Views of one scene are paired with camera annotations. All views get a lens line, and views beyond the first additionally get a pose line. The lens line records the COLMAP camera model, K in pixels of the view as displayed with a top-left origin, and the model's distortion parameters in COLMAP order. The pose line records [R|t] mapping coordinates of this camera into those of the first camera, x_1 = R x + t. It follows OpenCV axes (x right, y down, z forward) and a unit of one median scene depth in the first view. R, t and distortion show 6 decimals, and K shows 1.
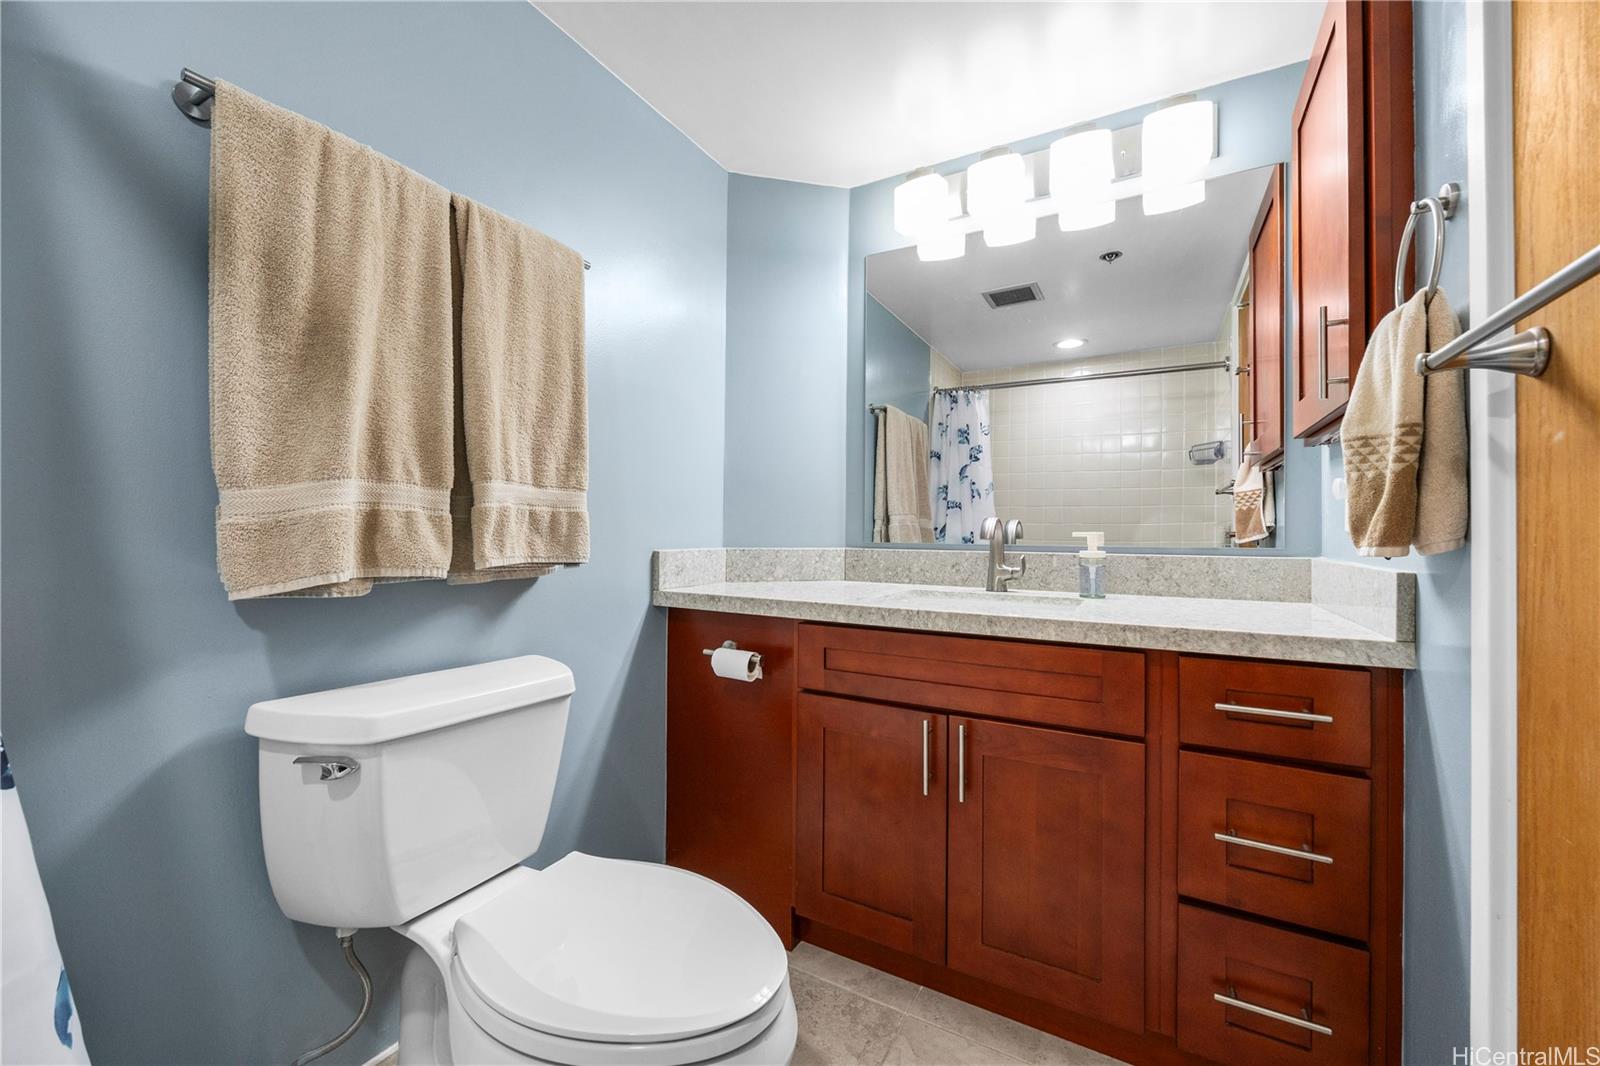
lens RADIAL K [[629.8, 0, 797.6], [0, 629.8, 540.8], [0, 0, 1]] dist [0.000831, -0.000256]
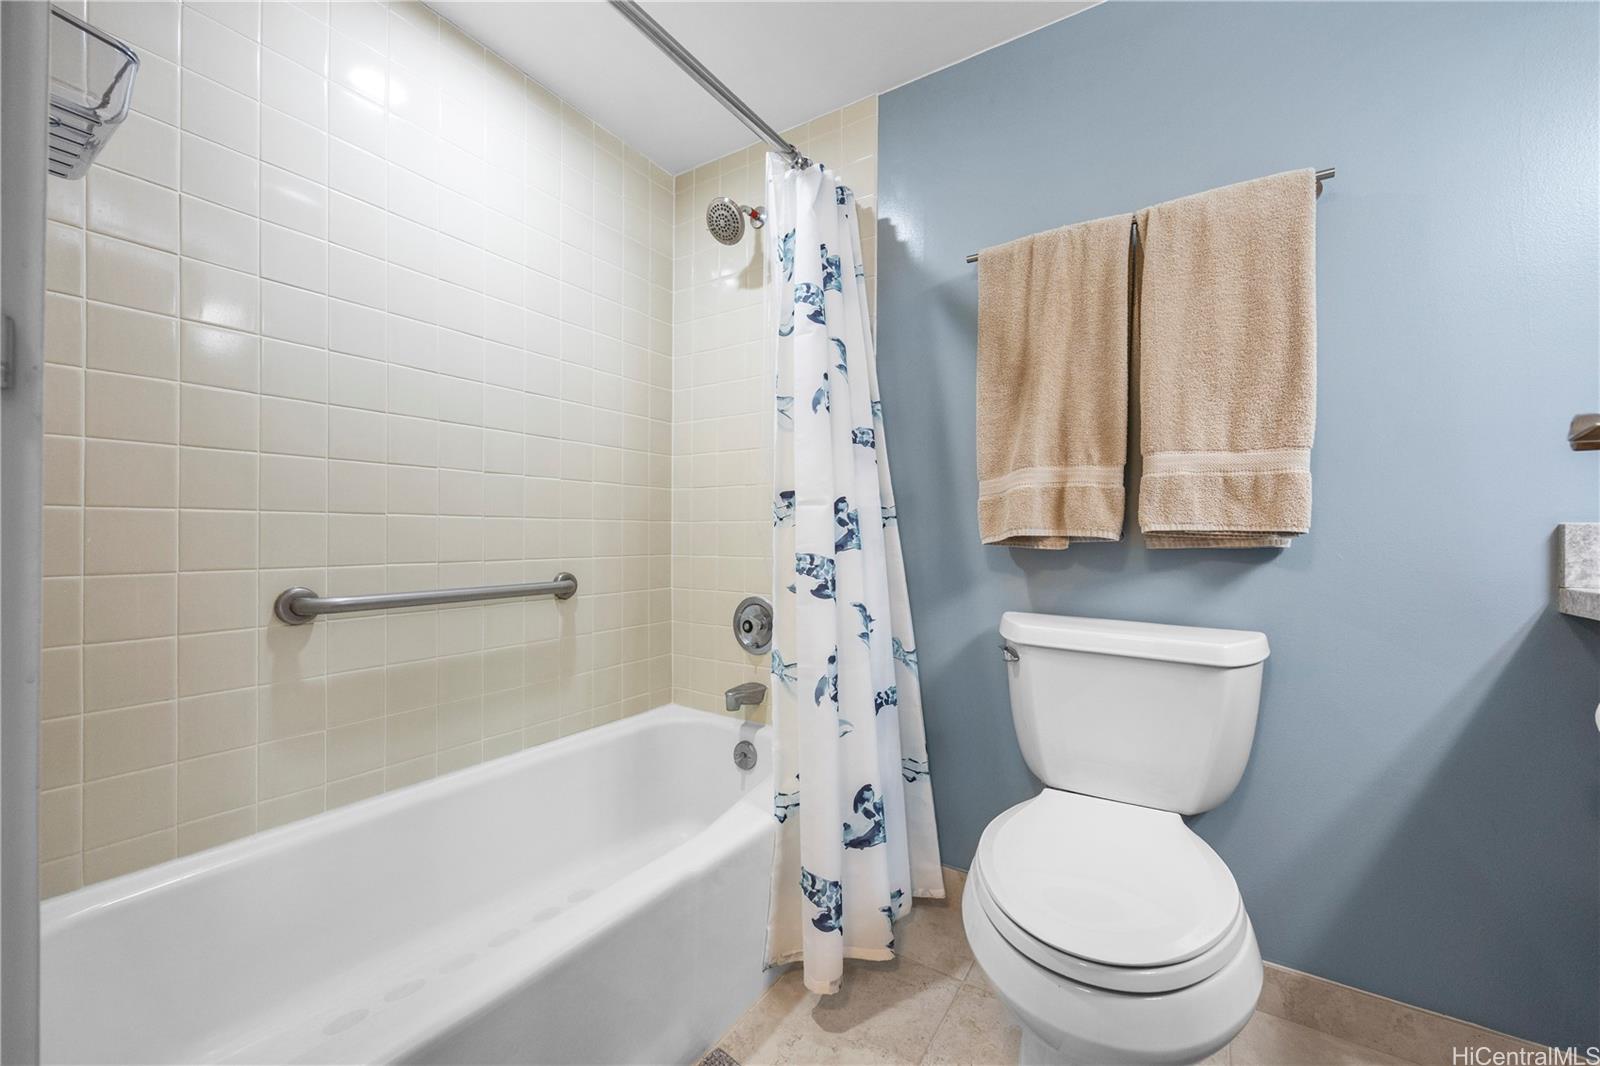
lens RADIAL K [[629.8, 0, 797.6], [0, 629.8, 540.8], [0, 0, 1]] dist [0.000831, -0.000256]
pose [[-0.060818, 0.002471, -0.998146, 0.610083], [-0.016184, 0.999863, 0.003461, 0.060143], [0.998018, 0.016364, -0.060770, 0.415973]]
